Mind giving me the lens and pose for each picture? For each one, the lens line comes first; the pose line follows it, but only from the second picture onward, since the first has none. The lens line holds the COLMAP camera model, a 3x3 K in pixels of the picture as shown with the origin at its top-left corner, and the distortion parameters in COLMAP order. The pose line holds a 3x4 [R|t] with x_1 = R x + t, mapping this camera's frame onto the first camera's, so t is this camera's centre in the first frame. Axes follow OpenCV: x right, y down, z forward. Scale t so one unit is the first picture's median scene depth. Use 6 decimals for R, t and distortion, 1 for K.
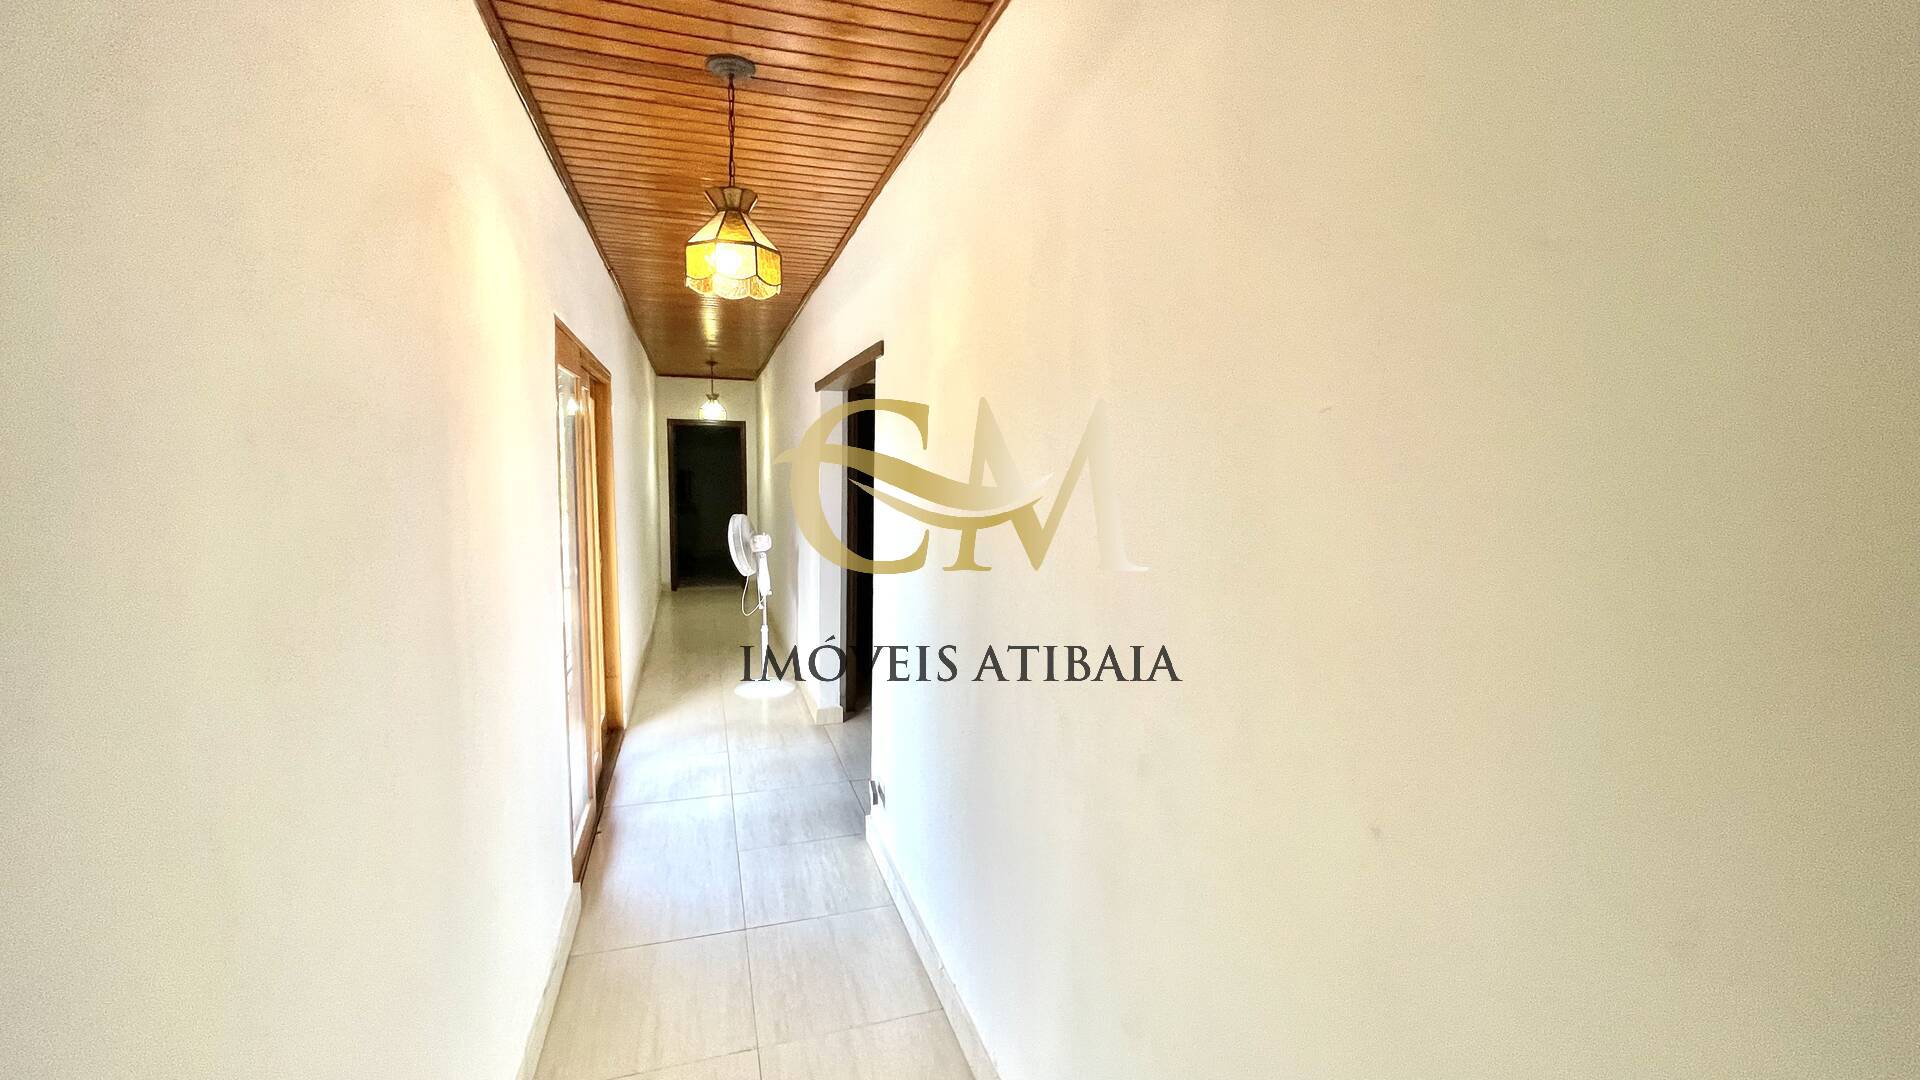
lens RADIAL K [[782.7, 0, 956.9], [0, 782.7, 539.1], [0, 0, 1]] dist [-0.008064, 0.003984]
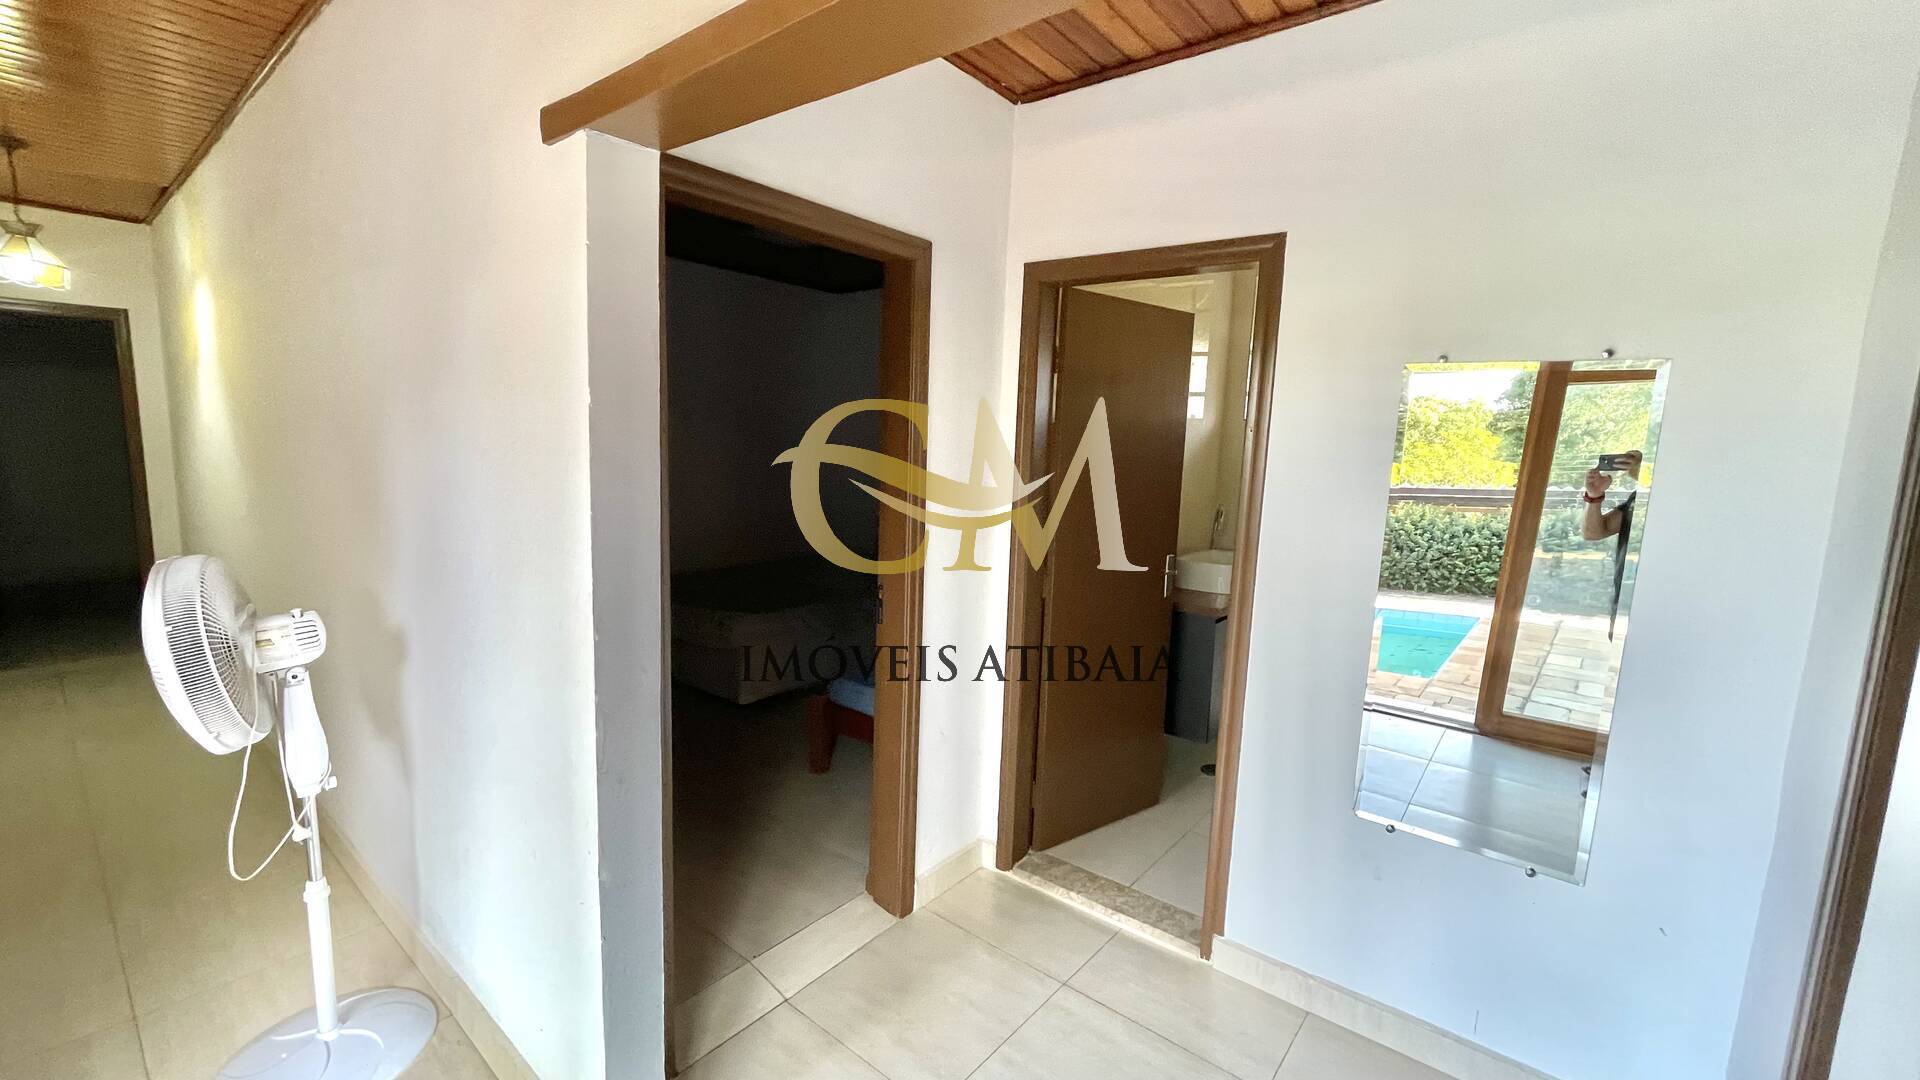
lens RADIAL K [[782.7, 0, 953.3], [0, 782.7, 545.7], [0, 0, 1]] dist [-0.008064, 0.003984]
pose [[0.848668, -0.052180, 0.526346, -0.183440], [0.020274, 0.997600, 0.066208, -0.048988], [-0.528538, -0.045518, 0.847689, 0.584746]]
